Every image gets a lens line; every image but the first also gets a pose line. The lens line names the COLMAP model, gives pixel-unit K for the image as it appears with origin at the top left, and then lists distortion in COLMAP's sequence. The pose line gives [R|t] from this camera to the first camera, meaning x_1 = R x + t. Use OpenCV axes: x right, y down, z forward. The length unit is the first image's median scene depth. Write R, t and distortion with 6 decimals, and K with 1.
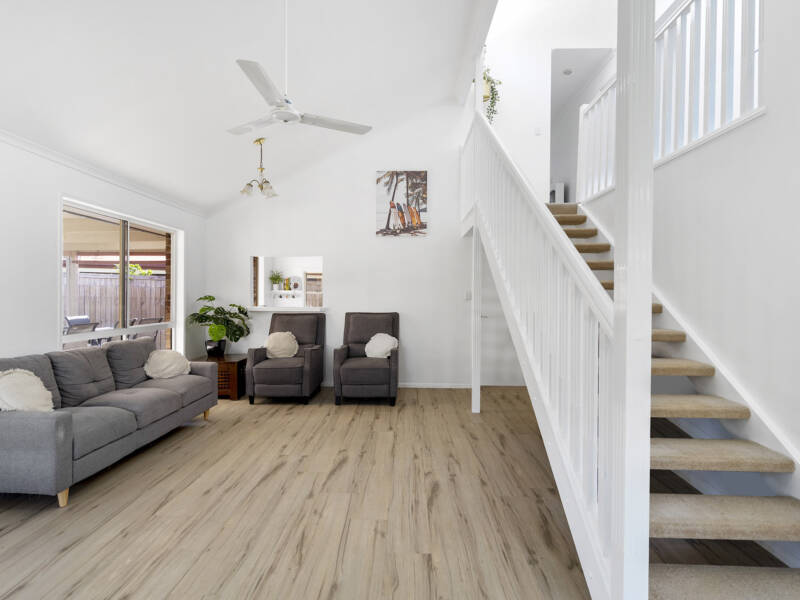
lens RADIAL K [[410.7, 0, 399.6], [0, 410.7, 298.4], [0, 0, 1]] dist [-0.001403, 0.000460]
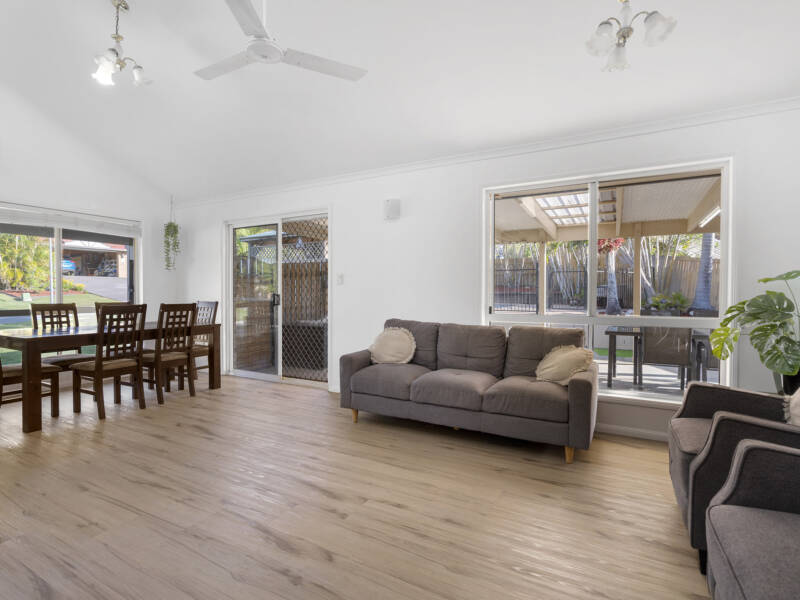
lens RADIAL K [[410.7, 0, 401.6], [0, 410.7, 300.9], [0, 0, 1]] dist [-0.001403, 0.000460]
pose [[-0.469062, 0.007507, -0.883134, 0.295059], [-0.011480, 0.999828, 0.014597, 0.045923], [0.883091, 0.016985, -0.468895, 1.432439]]
